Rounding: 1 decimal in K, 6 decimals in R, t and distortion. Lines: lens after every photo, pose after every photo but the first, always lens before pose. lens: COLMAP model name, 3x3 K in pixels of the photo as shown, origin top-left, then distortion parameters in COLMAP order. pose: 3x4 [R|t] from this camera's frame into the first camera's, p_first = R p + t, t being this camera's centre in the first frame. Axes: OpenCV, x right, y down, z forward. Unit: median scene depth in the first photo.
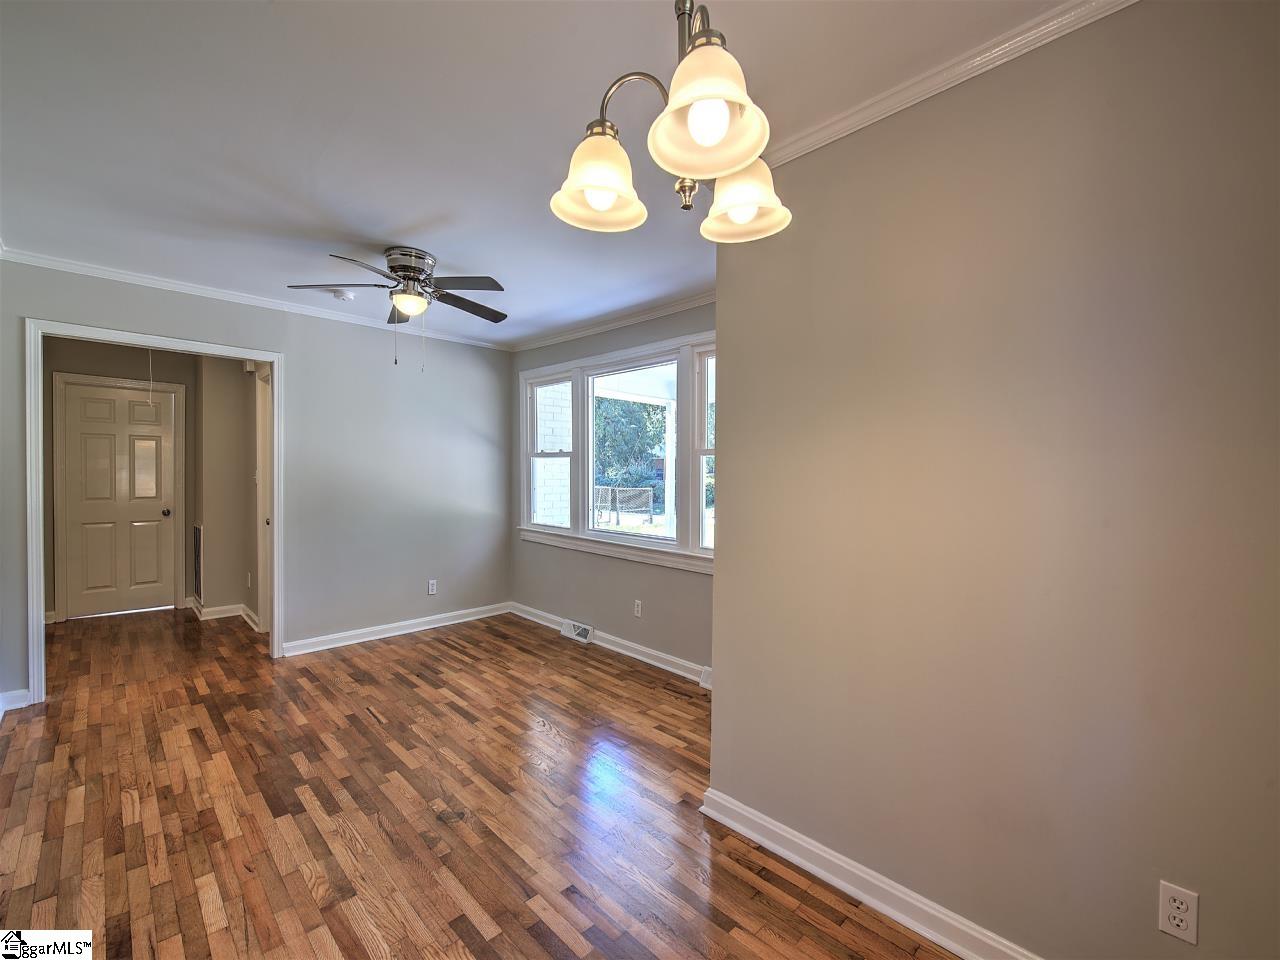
lens RADIAL K [[553.5, 0, 643.8], [0, 553.5, 481.7], [0, 0, 1]] dist [0.002462, -0.001438]
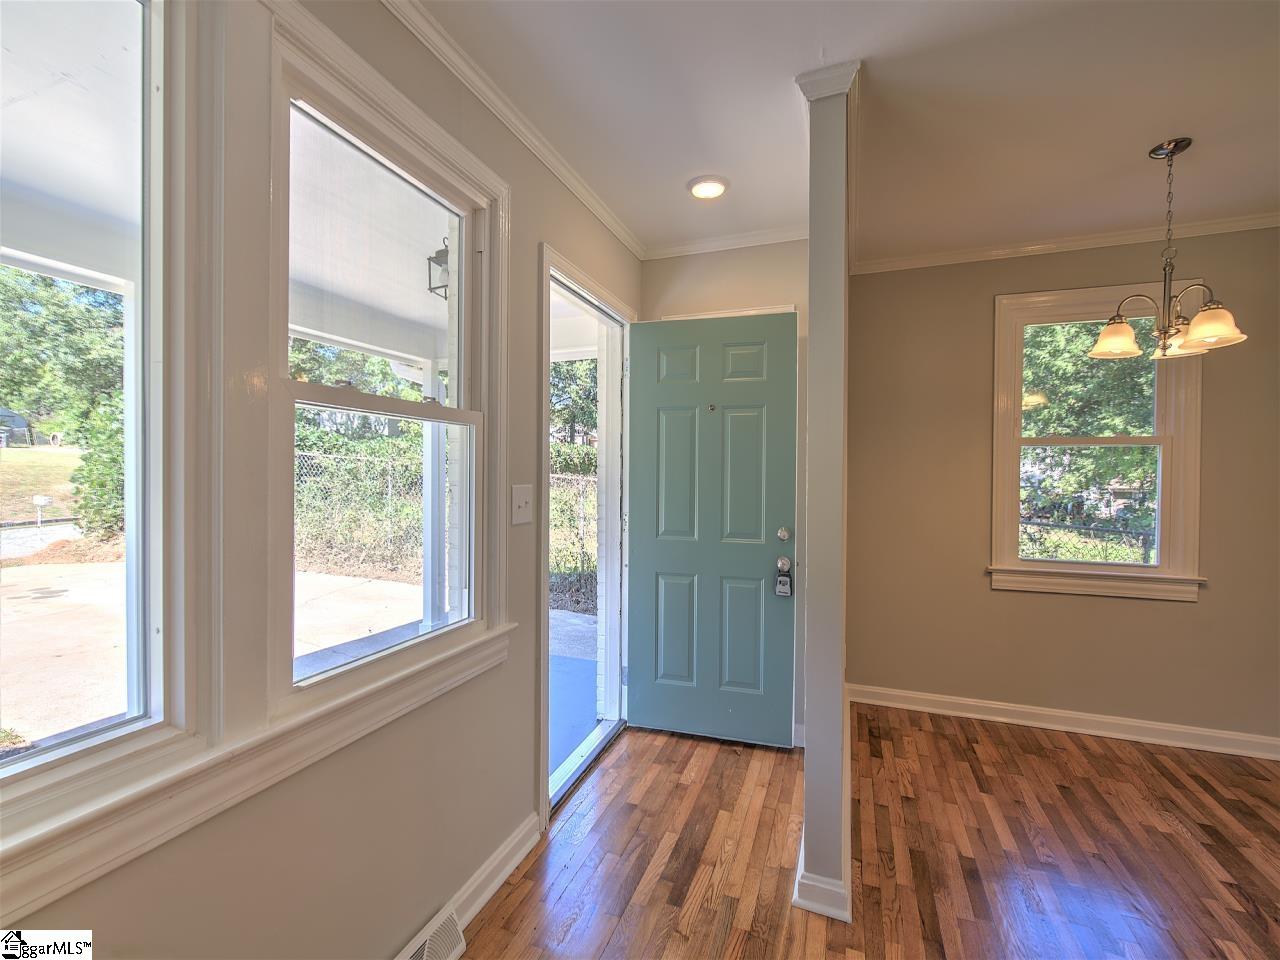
lens RADIAL K [[553.5, 0, 641.3], [0, 553.5, 482.9], [0, 0, 1]] dist [0.002462, -0.001438]
pose [[-0.418788, -0.031197, 0.907548, -0.291243], [0.000720, 0.999398, 0.034686, -0.011277], [-0.908084, 0.015180, -0.418514, 1.043801]]
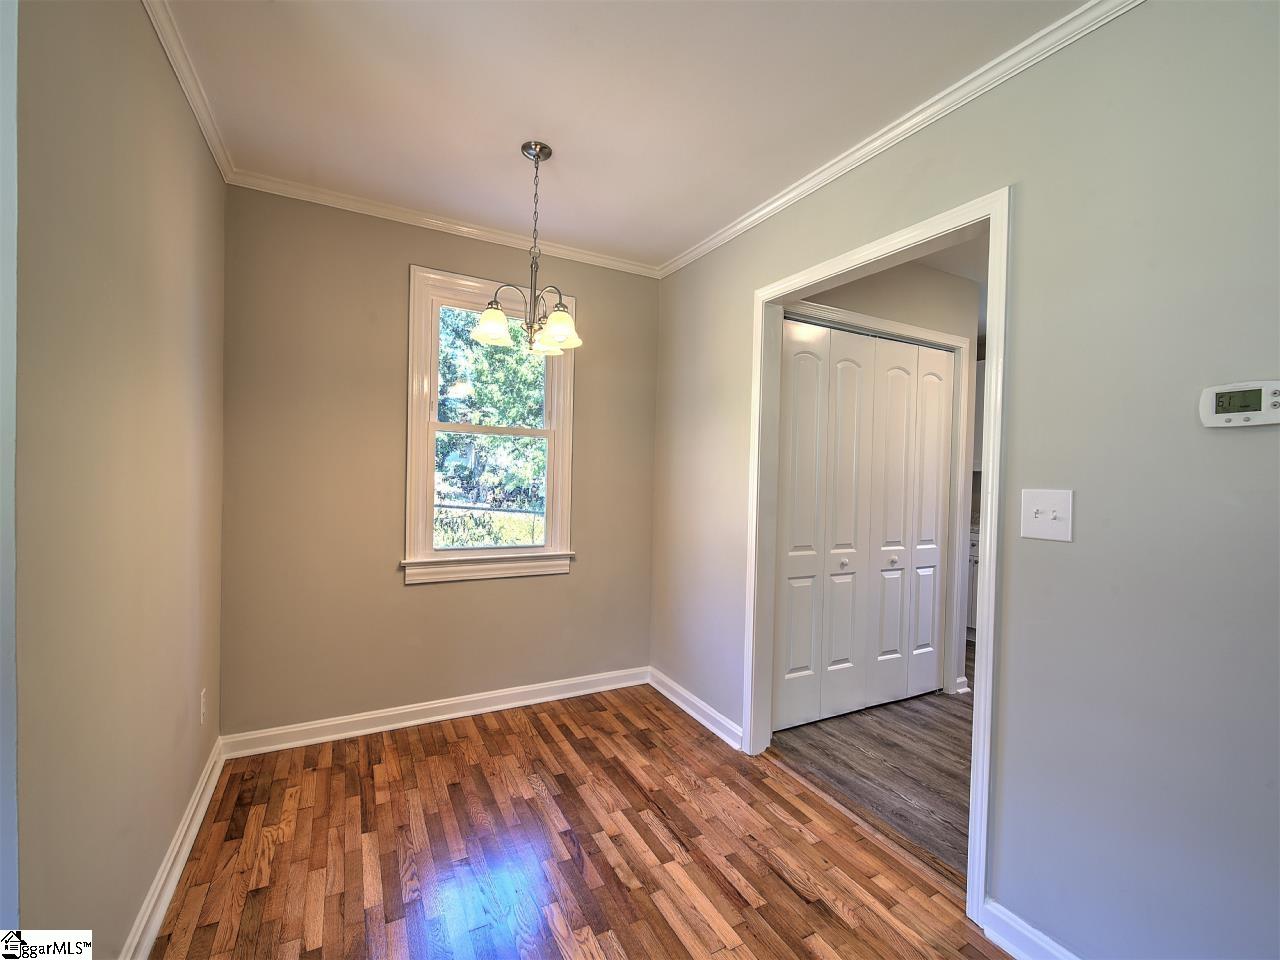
lens RADIAL K [[553.5, 0, 645.0], [0, 553.5, 481.8], [0, 0, 1]] dist [0.002462, -0.001438]
pose [[-0.958493, -0.048986, 0.280876, -0.287067], [-0.039336, 0.998429, 0.039897, -0.008309], [-0.282389, 0.027193, -0.958914, 0.841857]]
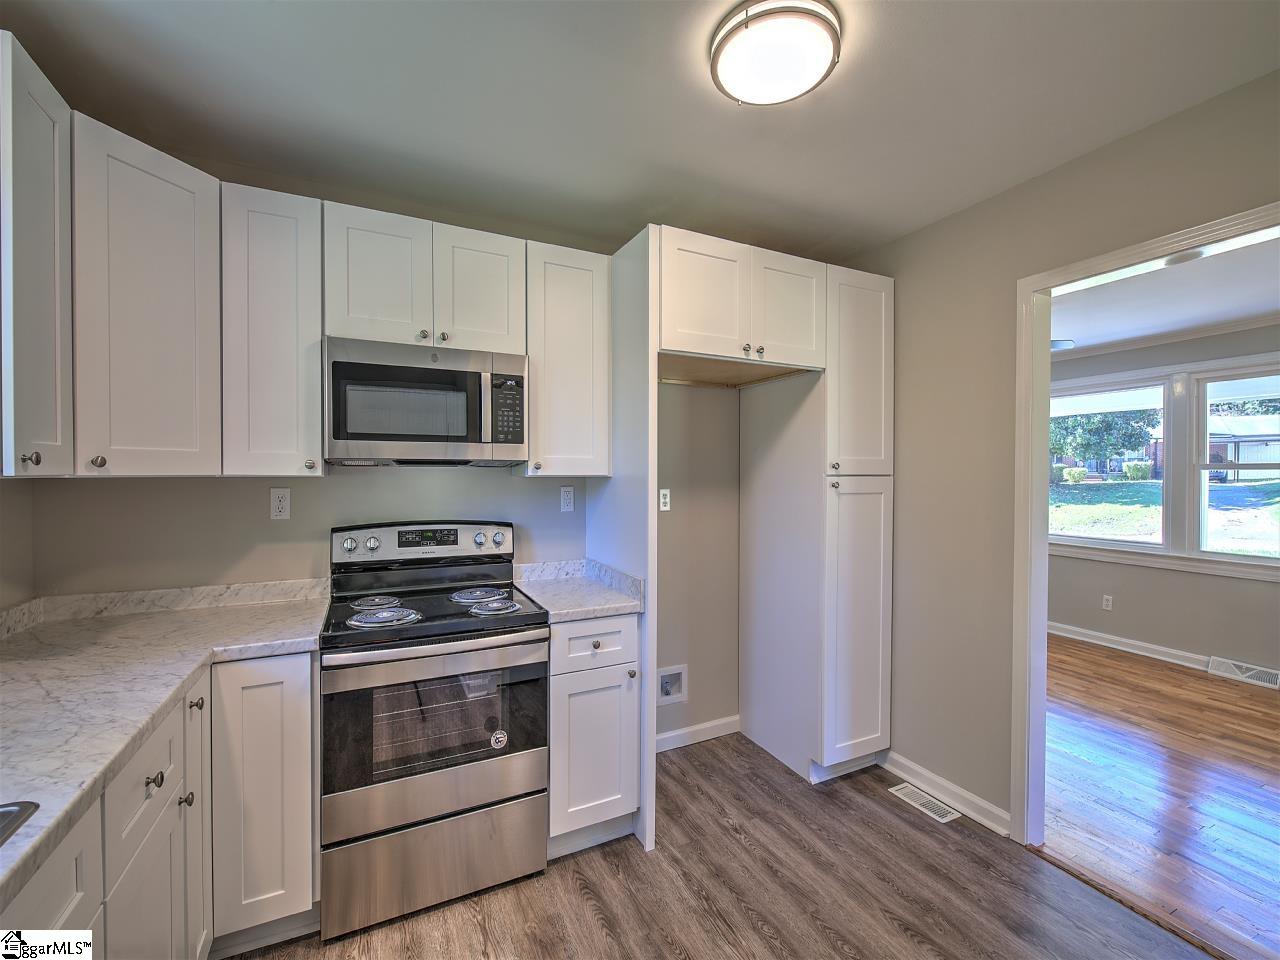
lens RADIAL K [[553.5, 0, 645.3], [0, 553.5, 475.6], [0, 0, 1]] dist [0.002462, -0.001438]
pose [[0.950618, -0.004601, -0.310329, -0.682431], [-0.000046, 0.999888, -0.014966, -0.019729], [0.310363, 0.014241, 0.950511, -0.472068]]
